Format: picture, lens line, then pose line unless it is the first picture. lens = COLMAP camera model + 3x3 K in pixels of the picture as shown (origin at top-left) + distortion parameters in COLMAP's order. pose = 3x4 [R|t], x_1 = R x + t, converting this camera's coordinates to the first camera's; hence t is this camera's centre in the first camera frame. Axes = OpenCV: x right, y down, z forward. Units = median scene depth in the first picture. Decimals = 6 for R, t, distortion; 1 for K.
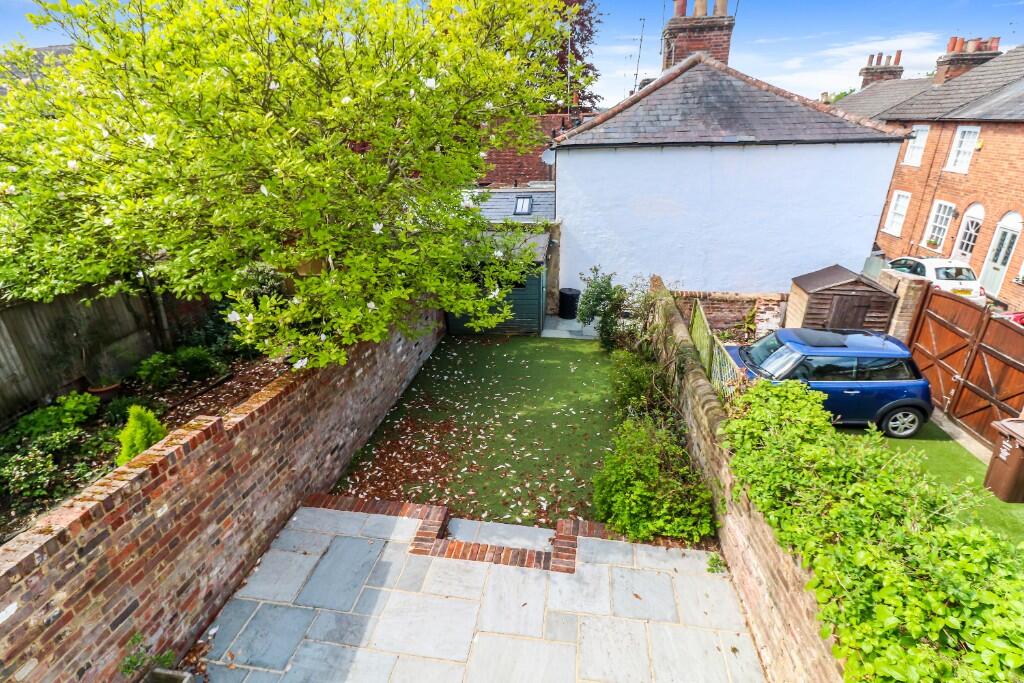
lens RADIAL K [[512.5, 0, 509.2], [0, 512.5, 341.8], [0, 0, 1]] dist [0.014859, -0.012257]
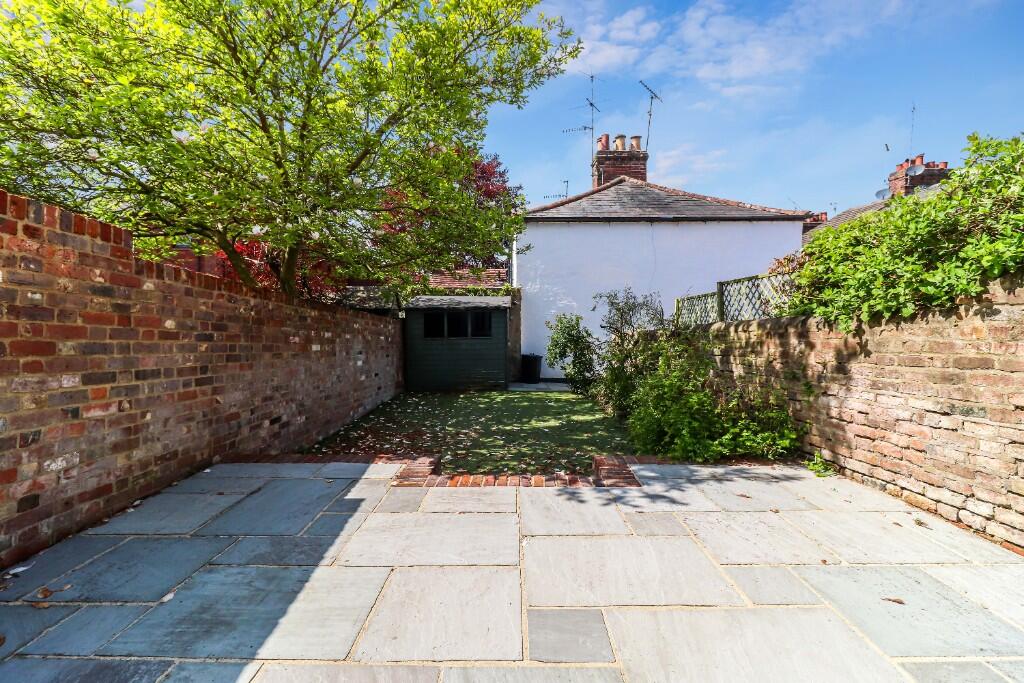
lens RADIAL K [[478.5, 0, 513.5], [0, 478.5, 330.6], [0, 0, 1]] dist [0.020067, -0.012541]
pose [[0.988359, 0.012875, 0.151592, -0.133134], [0.043721, 0.930344, -0.364073, 0.445466], [-0.145721, 0.366463, 0.918951, 0.330094]]
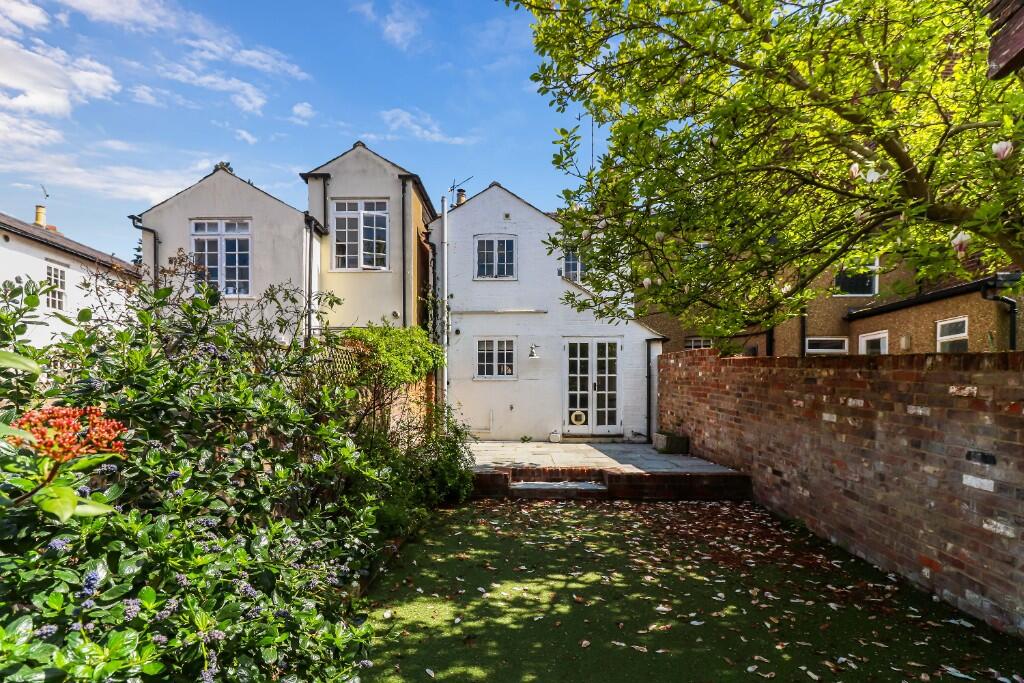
lens RADIAL K [[526.4, 0, 502.4], [0, 526.4, 396.2], [0, 0, 1]] dist [0.002193, 0.002496]
pose [[-0.994639, 0.019639, -0.101530, 0.233932], [-0.021737, 0.920162, 0.390934, -0.284719], [0.101101, 0.391045, -0.914802, 2.104486]]
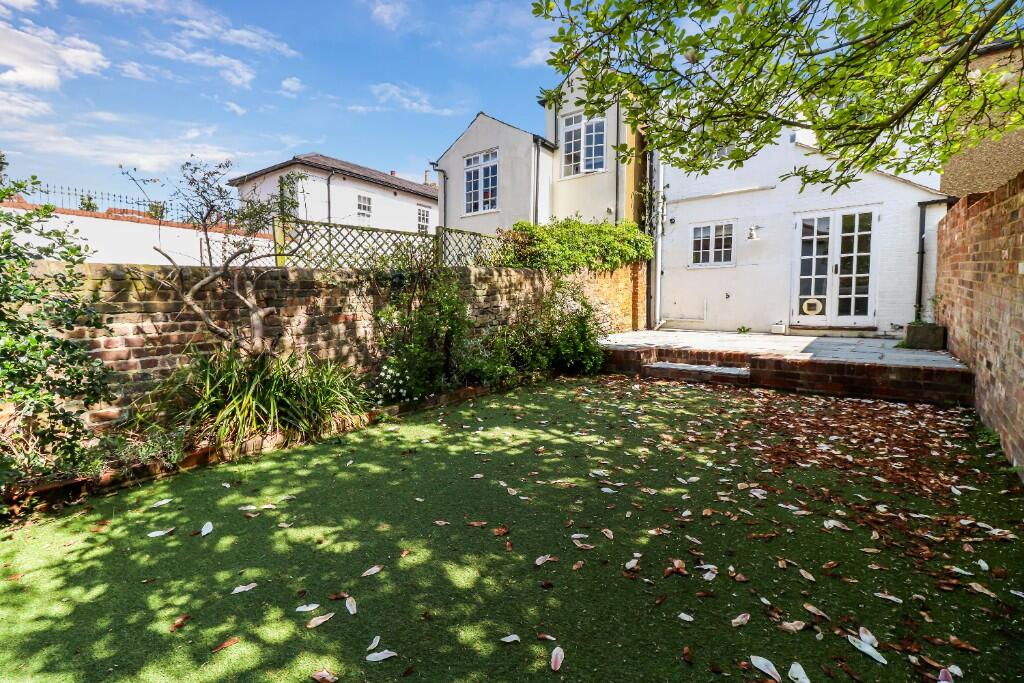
lens RADIAL K [[478.5, 0, 507.7], [0, 478.5, 318.5], [0, 0, 1]] dist [0.020067, -0.012541]
pose [[-0.851193, 0.006835, 0.524808, -0.206613], [0.222247, 0.910539, 0.348606, -0.166955], [-0.475475, 0.413367, -0.776563, 2.032801]]
